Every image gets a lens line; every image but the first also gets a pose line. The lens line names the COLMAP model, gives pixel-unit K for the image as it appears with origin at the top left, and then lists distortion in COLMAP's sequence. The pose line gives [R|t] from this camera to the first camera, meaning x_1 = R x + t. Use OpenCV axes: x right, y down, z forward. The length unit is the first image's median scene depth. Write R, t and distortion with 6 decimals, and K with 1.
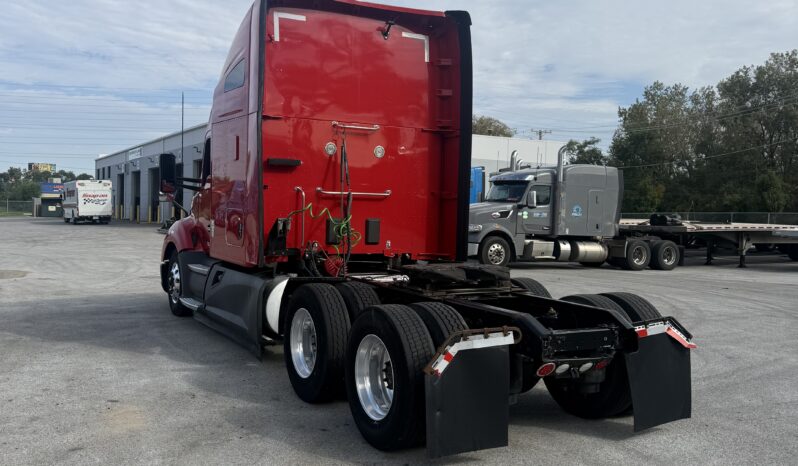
lens RADIAL K [[763.1, 0, 399.0], [0, 763.1, 233.0], [0, 0, 1]] dist [0.008052, 0.001174]
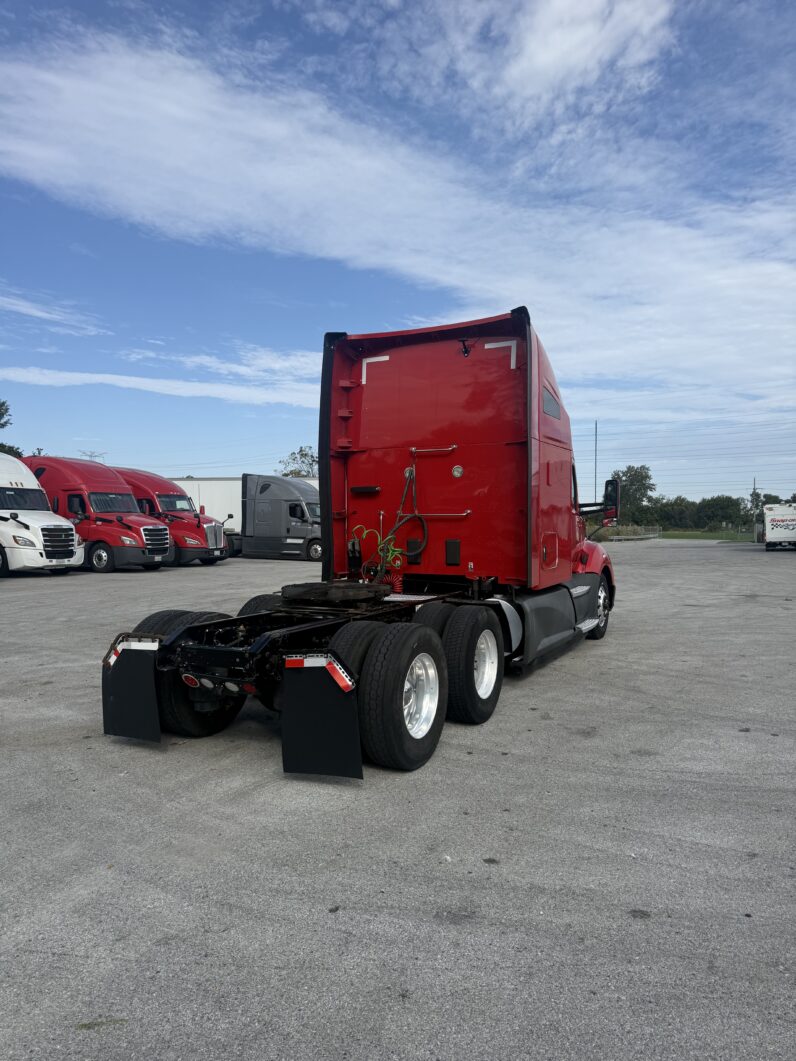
lens RADIAL K [[761.1, 0, 398.0], [0, 761.1, 530.5], [0, 0, 1]] dist [0.002193, 0.000303]
pose [[0.551183, -0.024544, -0.834023, 0.748089], [-0.007732, 0.999374, -0.034521, 0.003808], [0.834348, 0.025476, 0.550648, 0.398173]]
